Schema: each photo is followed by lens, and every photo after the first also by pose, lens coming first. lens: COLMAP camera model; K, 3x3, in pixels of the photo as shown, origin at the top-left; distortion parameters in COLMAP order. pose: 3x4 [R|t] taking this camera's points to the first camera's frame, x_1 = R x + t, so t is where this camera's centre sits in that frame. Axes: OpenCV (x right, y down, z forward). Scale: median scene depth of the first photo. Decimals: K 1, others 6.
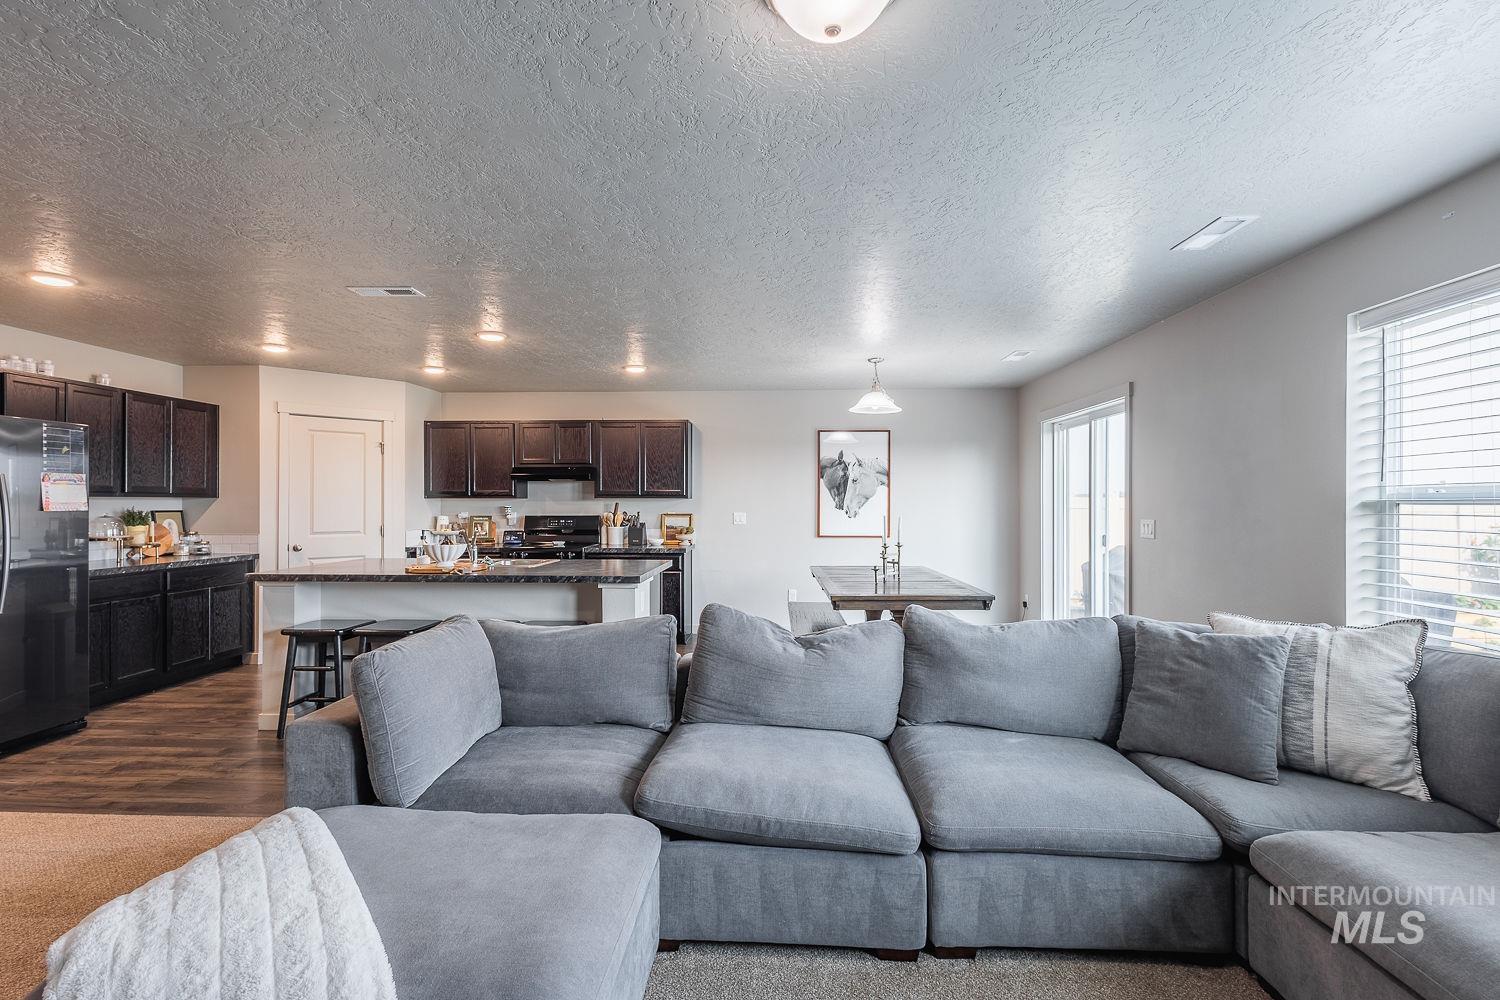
lens RADIAL K [[691.8, 0, 744.7], [0, 691.8, 503.8], [0, 0, 1]] dist [-0.000261, -0.000371]
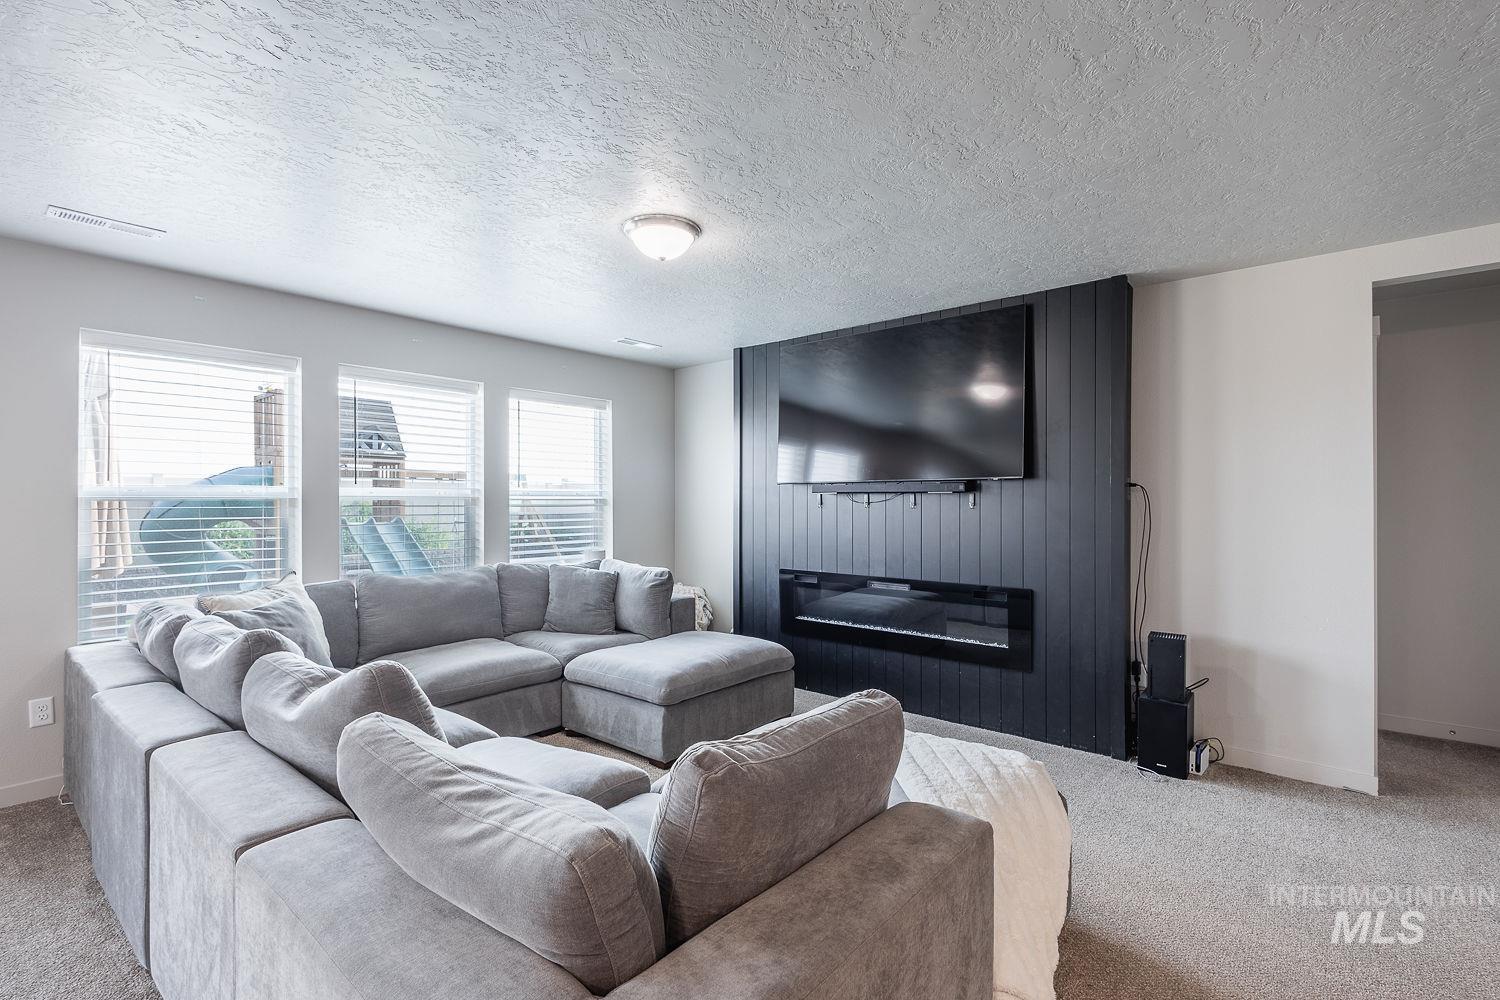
lens RADIAL K [[689.5, 0, 755.3], [0, 689.5, 499.9], [0, 0, 1]] dist [0.002591, 0.000229]
pose [[-0.794859, 0.000358, 0.606794, -0.277270], [0.003051, 0.999990, 0.003407, -0.001062], [-0.606787, 0.004559, -0.794851, 0.524247]]
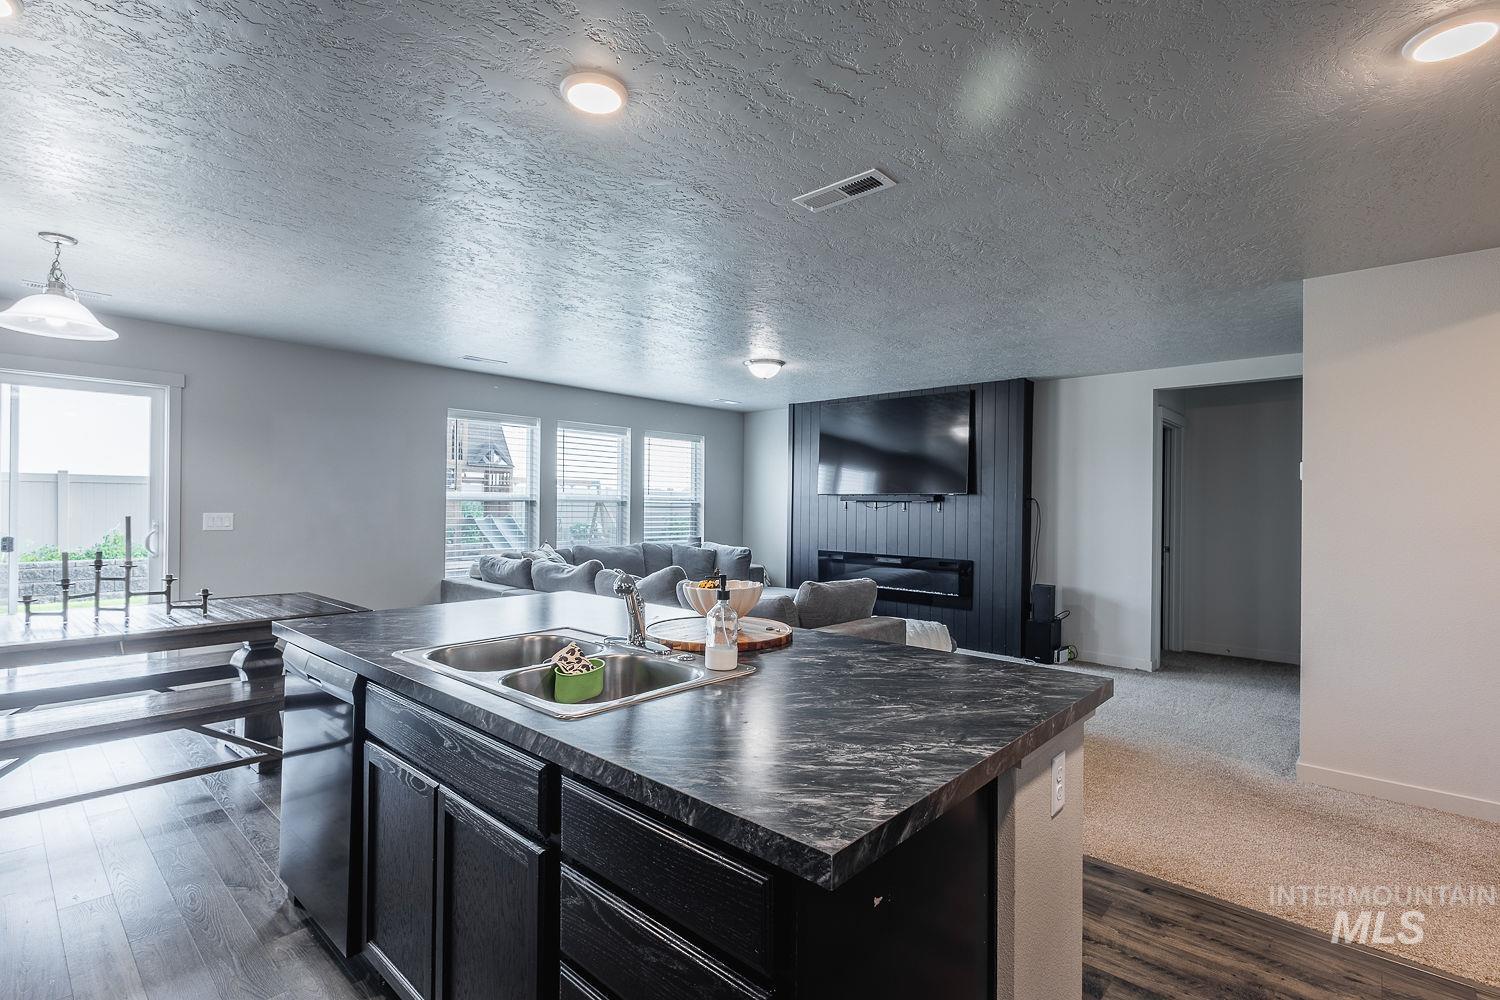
lens RADIAL K [[689.5, 0, 755.3], [0, 689.5, 499.9], [0, 0, 1]] dist [0.002591, 0.000229]
pose [[-0.772448, -0.004092, 0.635064, -0.482236], [-0.010153, 0.999931, -0.005906, 0.000516], [-0.634996, -0.011009, -0.772437, 0.852997]]
